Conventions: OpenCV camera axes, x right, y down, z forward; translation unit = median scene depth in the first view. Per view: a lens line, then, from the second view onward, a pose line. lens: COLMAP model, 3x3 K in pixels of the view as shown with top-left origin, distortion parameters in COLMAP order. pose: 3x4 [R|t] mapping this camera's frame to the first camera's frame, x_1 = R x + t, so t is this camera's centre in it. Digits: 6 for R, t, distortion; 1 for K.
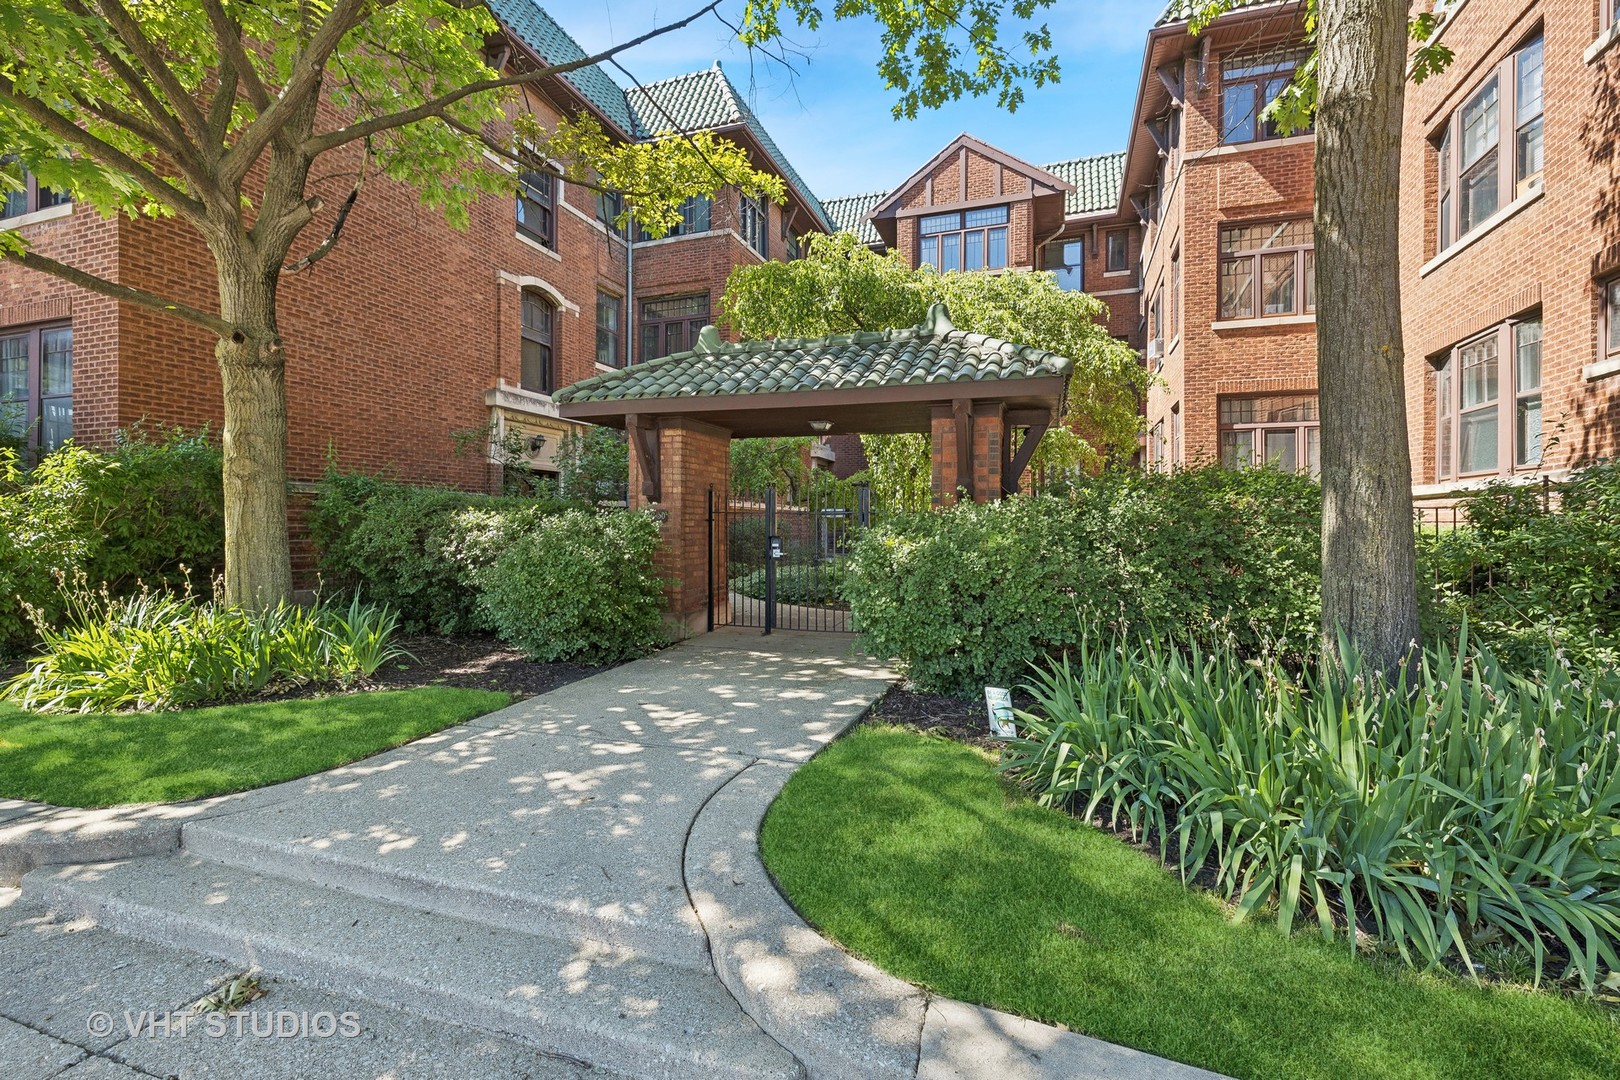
lens RADIAL K [[699.0, 0, 812.1], [0, 699.0, 532.9], [0, 0, 1]] dist [-0.000927, 0.000511]
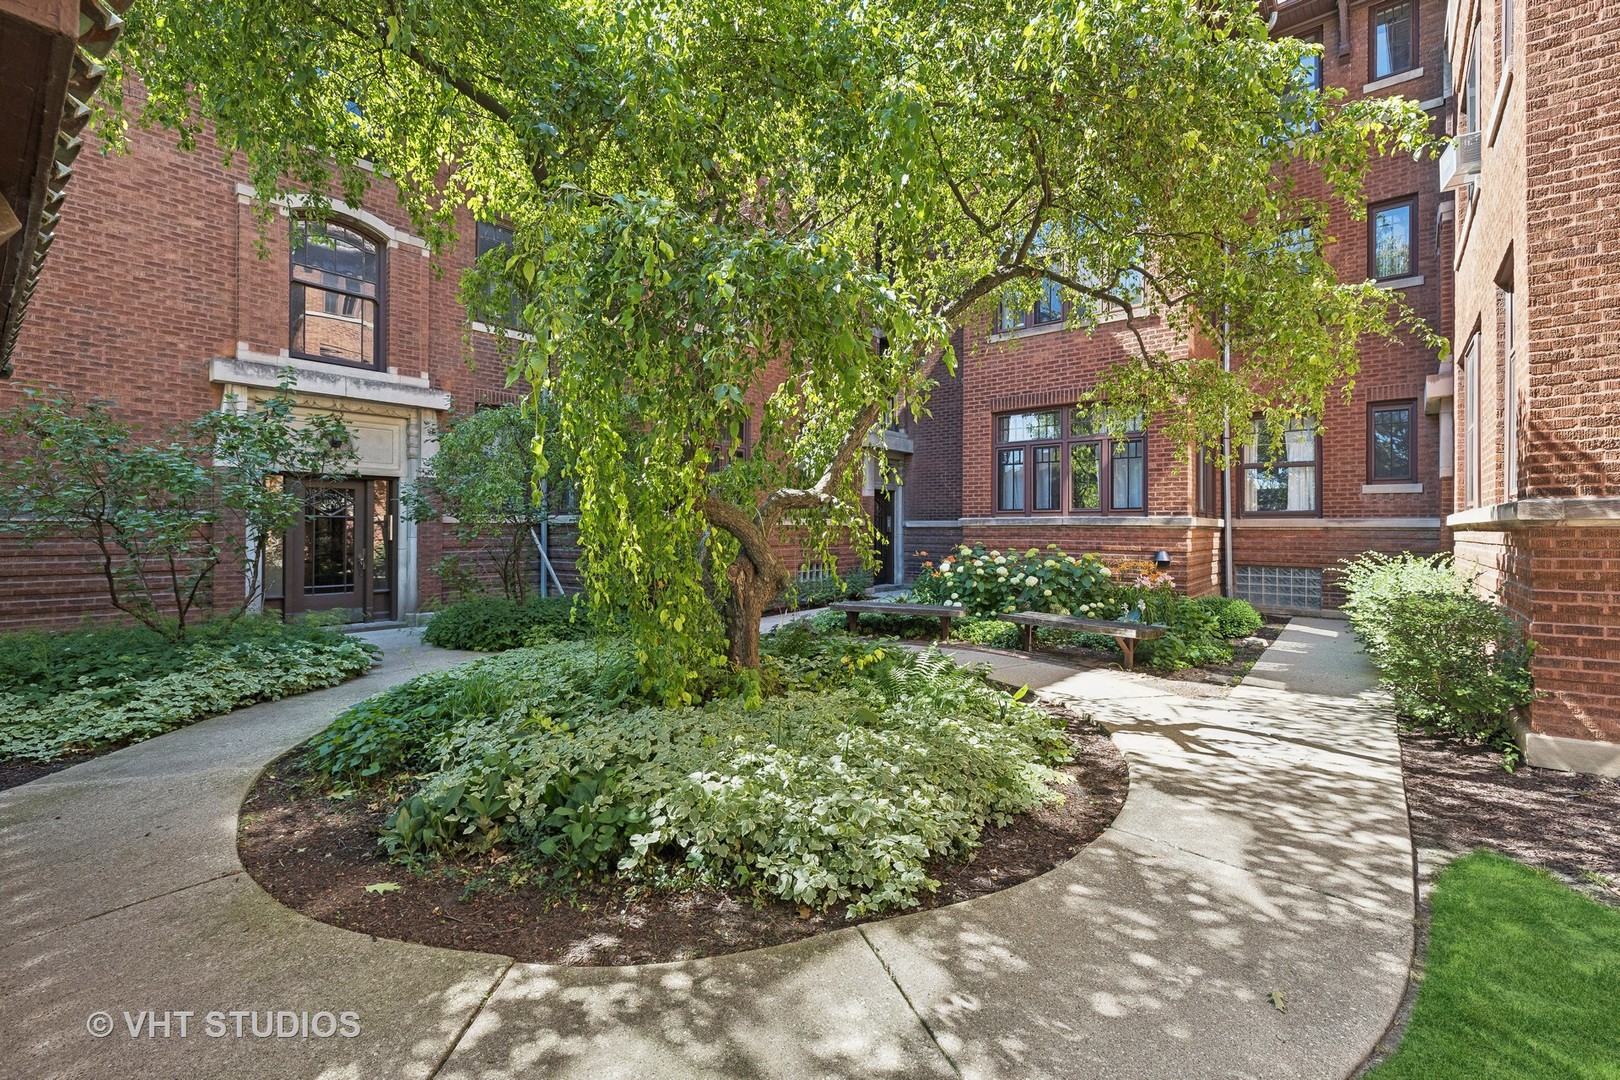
lens RADIAL K [[699.0, 0, 808.9], [0, 699.0, 534.5], [0, 0, 1]] dist [-0.000927, 0.000511]
pose [[0.940971, 0.005010, -0.338451, 0.296366], [-0.005508, 0.999985, -0.000512, -0.033899], [0.338443, 0.002346, 0.940984, 0.520052]]
